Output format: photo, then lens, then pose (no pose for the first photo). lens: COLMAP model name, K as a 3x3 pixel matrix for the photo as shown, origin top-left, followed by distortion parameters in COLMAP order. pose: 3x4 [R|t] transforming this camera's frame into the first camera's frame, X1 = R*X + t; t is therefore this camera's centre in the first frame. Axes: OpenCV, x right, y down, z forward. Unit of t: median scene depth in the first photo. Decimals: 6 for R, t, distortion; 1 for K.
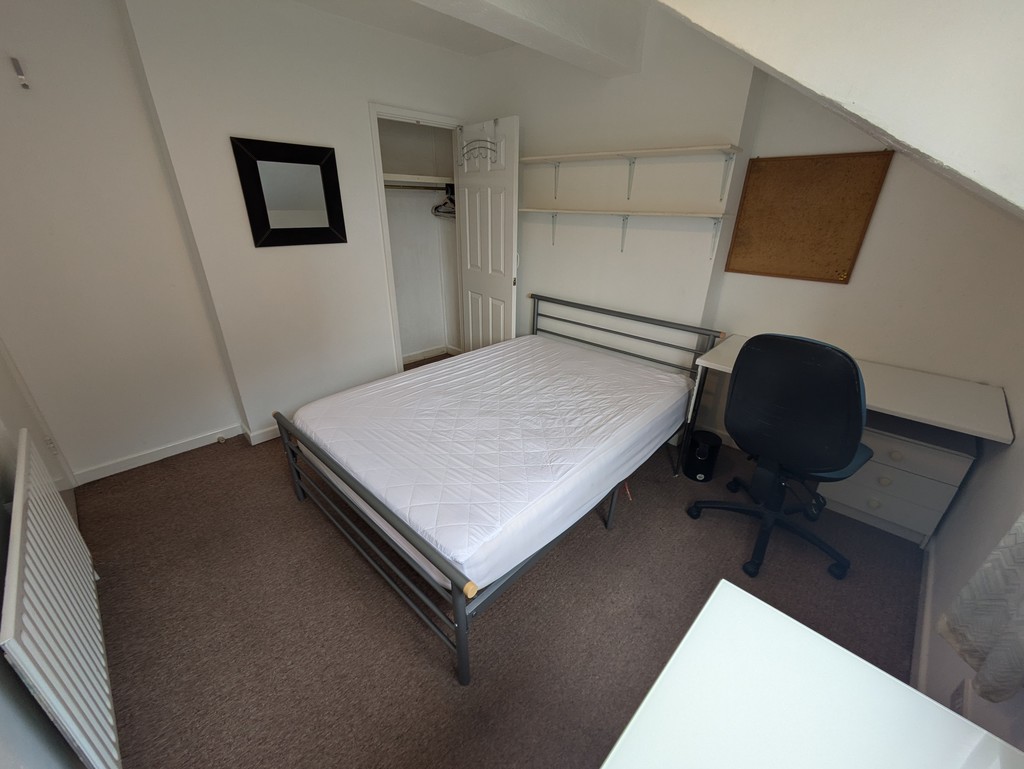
lens RADIAL K [[408.1, 0, 505.9], [0, 408.1, 379.5], [0, 0, 1]] dist [0.000797, 0.000225]
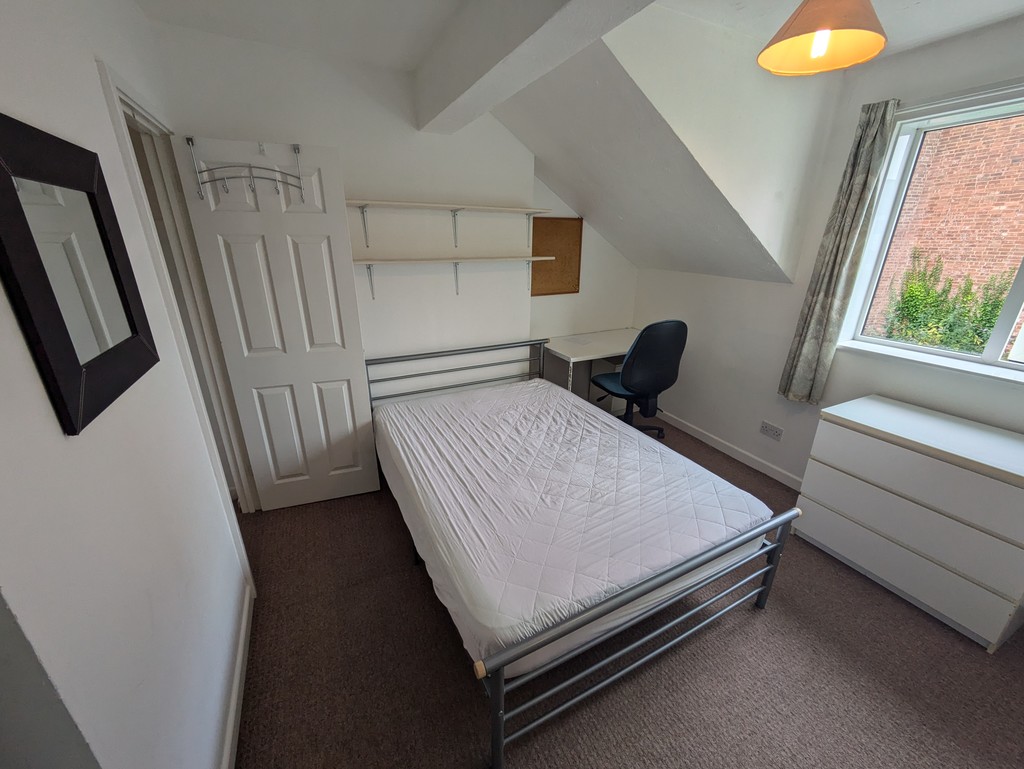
lens RADIAL K [[408.1, 0, 505.2], [0, 408.1, 388.9], [0, 0, 1]] dist [0.000797, 0.000225]
pose [[0.341861, -0.341637, 0.875452, -0.700671], [0.382594, 0.901476, 0.202391, -0.264134], [-0.858343, 0.265753, 0.438888, 0.501958]]
